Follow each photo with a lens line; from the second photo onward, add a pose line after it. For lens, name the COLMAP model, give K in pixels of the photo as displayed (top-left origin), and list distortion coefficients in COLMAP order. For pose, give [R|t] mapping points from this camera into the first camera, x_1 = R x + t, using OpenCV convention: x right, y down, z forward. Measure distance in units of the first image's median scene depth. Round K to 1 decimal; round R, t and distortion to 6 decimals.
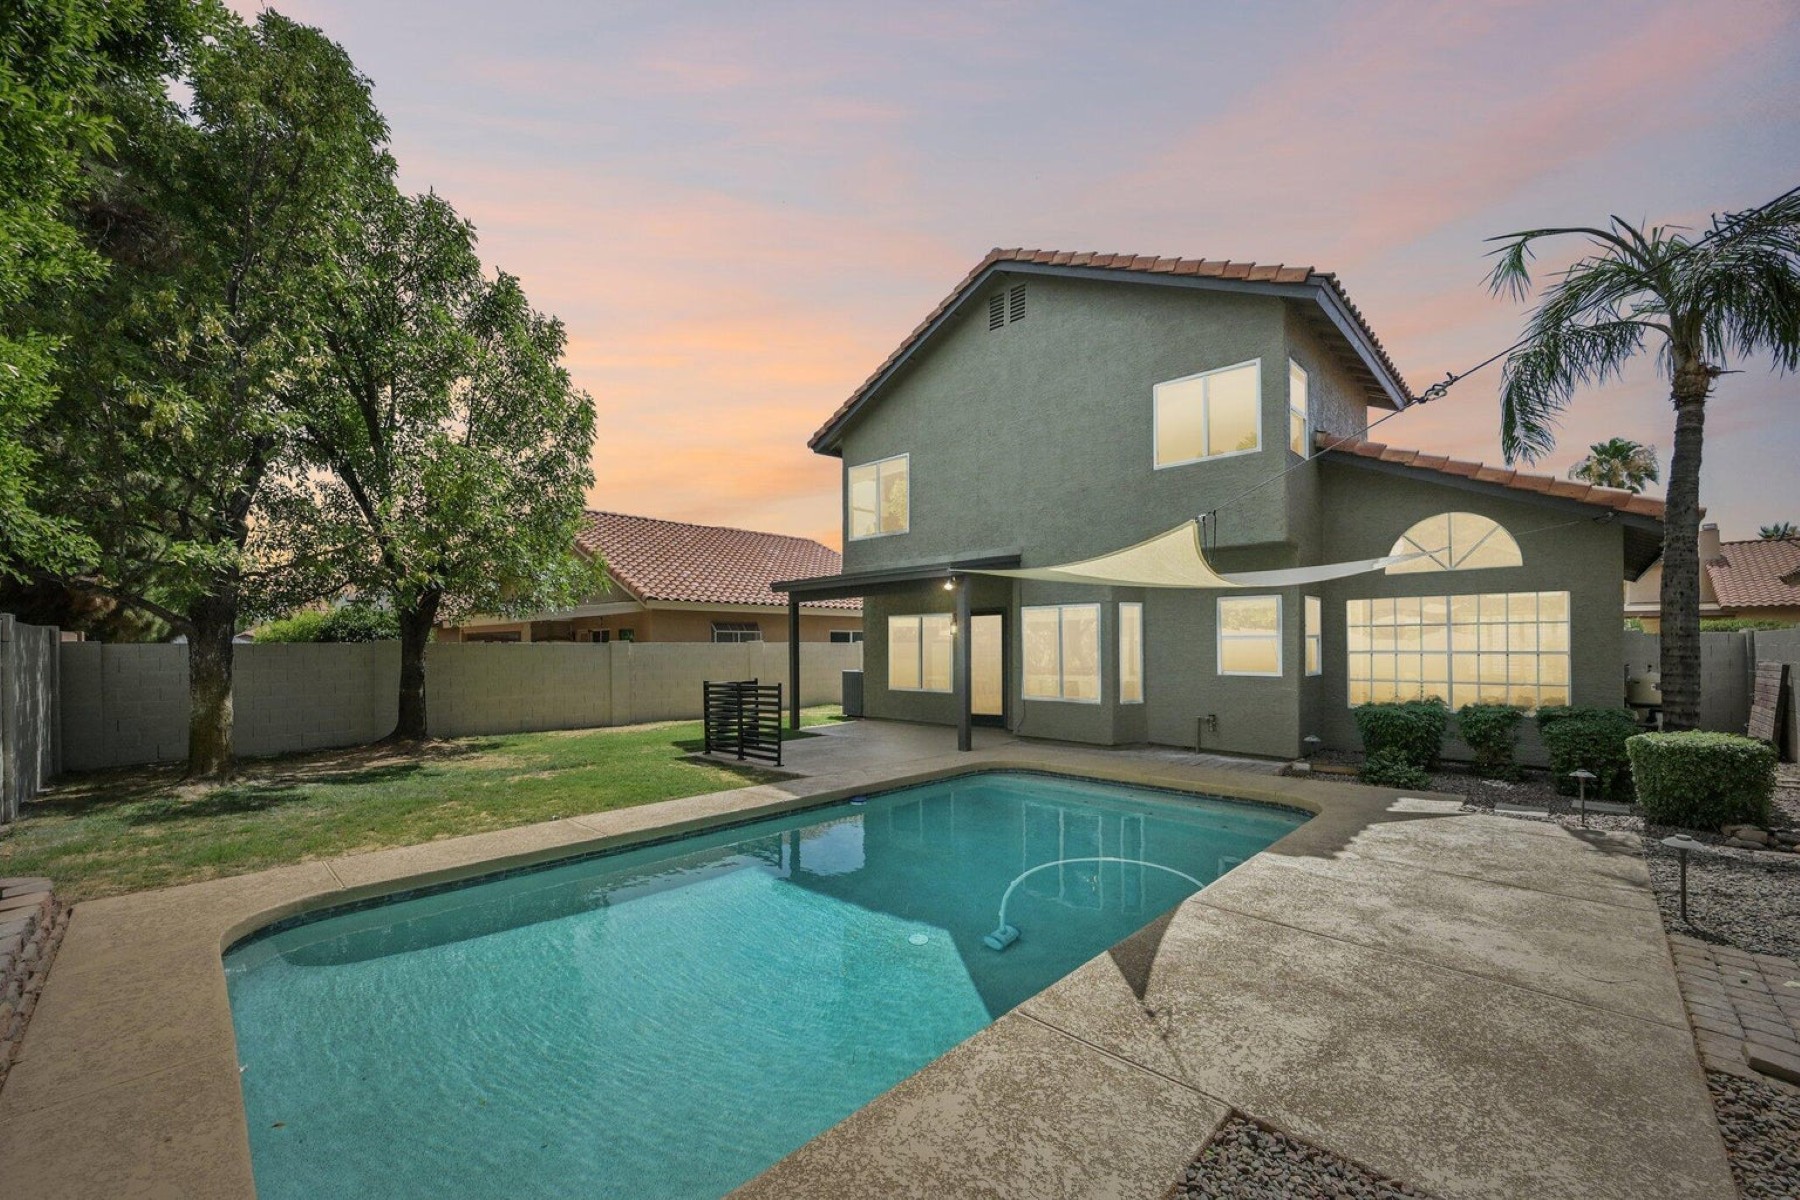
lens RADIAL K [[715.6, 0, 893.6], [0, 715.6, 634.6], [0, 0, 1]] dist [0.000844, -0.000242]
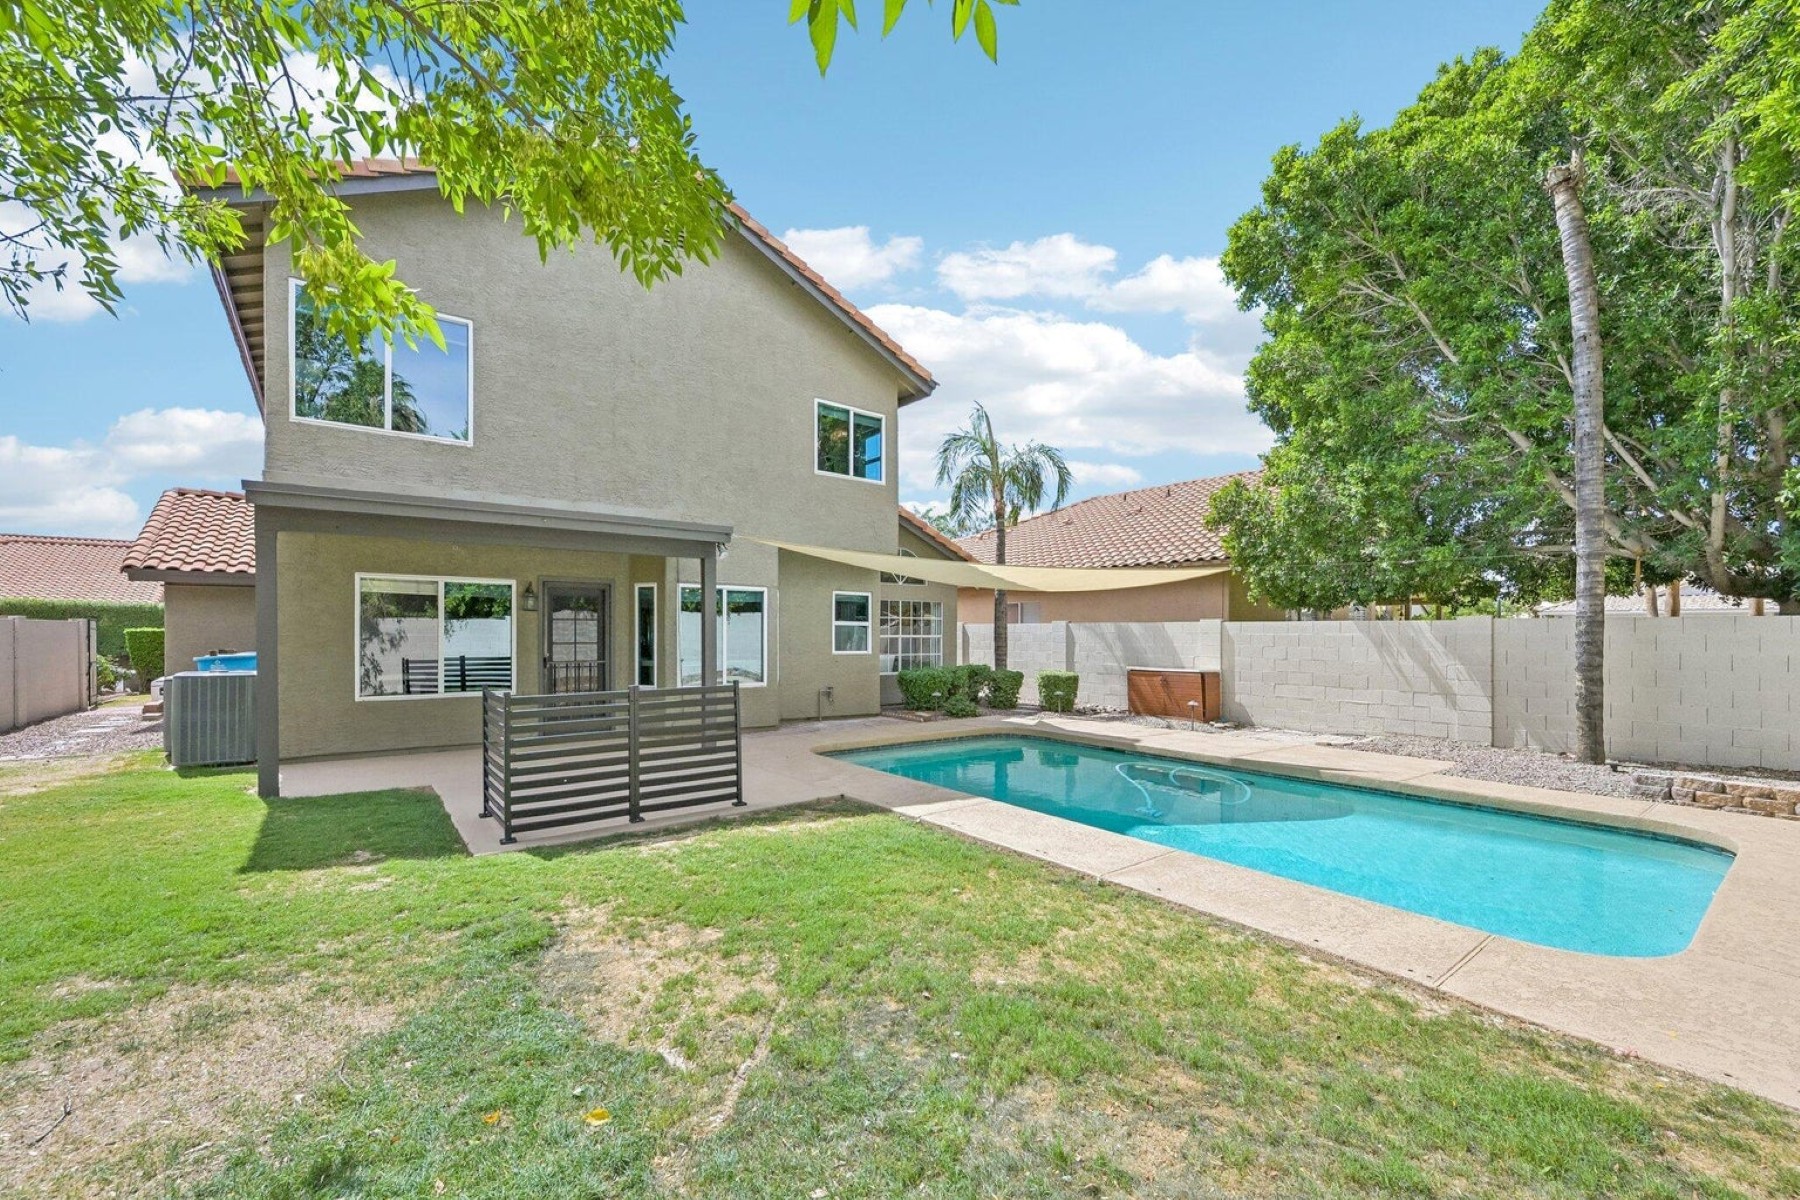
lens RADIAL K [[725.9, 0, 894.9], [0, 725.9, 654.9], [0, 0, 1]] dist [0.001031, 0.000036]
pose [[0.155480, -0.023552, 0.987558, -1.073917], [-0.018274, 0.999476, 0.026714, 0.030100], [-0.987670, -0.022200, 0.154968, 1.005774]]
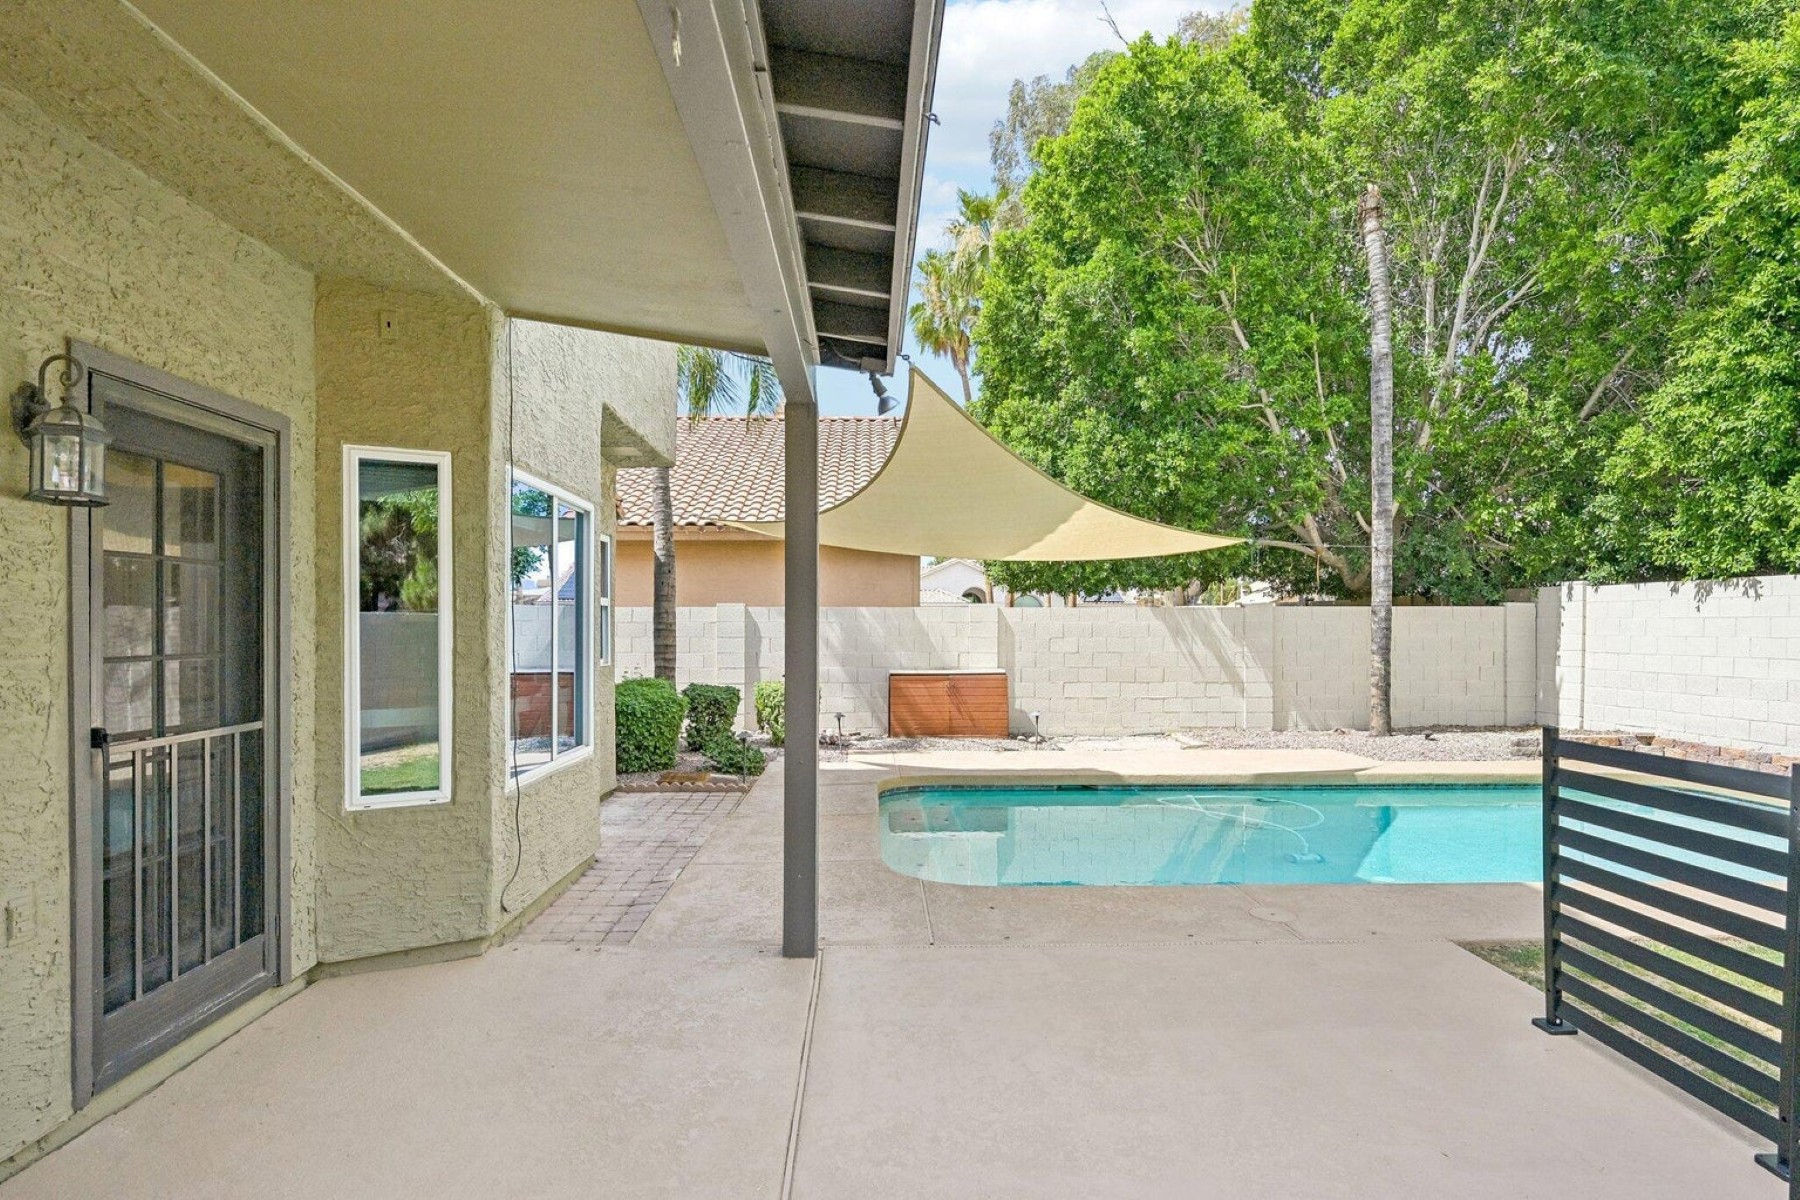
lens RADIAL K [[947.4, 0, 896.9], [0, 947.4, 635.5], [0, 0, 1]] dist [0.005865, 0.000281]
pose [[-0.716249, 0.001301, 0.697844, -0.316738], [-0.003793, 0.999976, -0.005758, 0.047478], [-0.697835, -0.006770, -0.716227, 1.918507]]
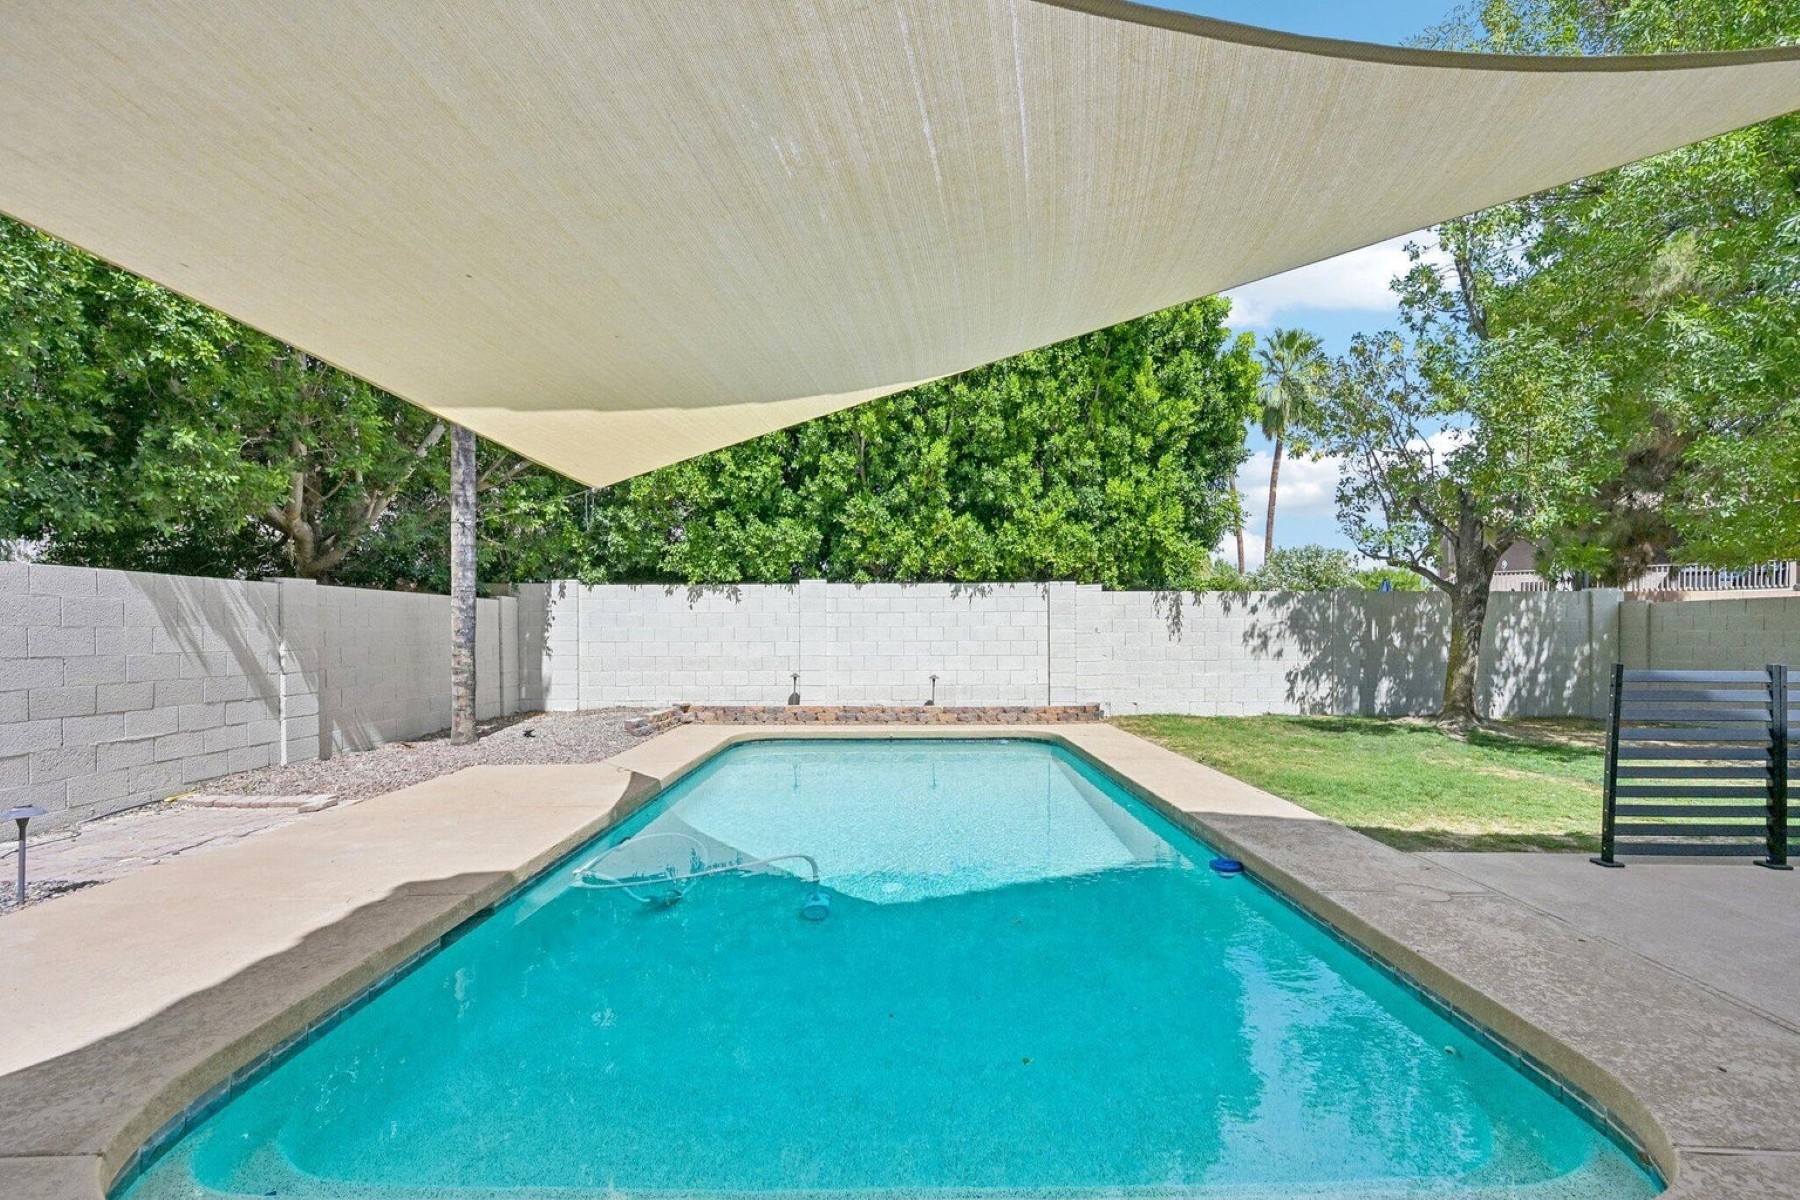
lens RADIAL K [[721.3, 0, 889.0], [0, 721.3, 634.6], [0, 0, 1]] dist [-0.001255, 0.000025]
pose [[-0.717841, 0.010085, -0.696134, 0.559391], [0.016455, 0.999862, -0.002483, 0.061590], [0.696013, -0.013237, -0.717907, 1.345657]]
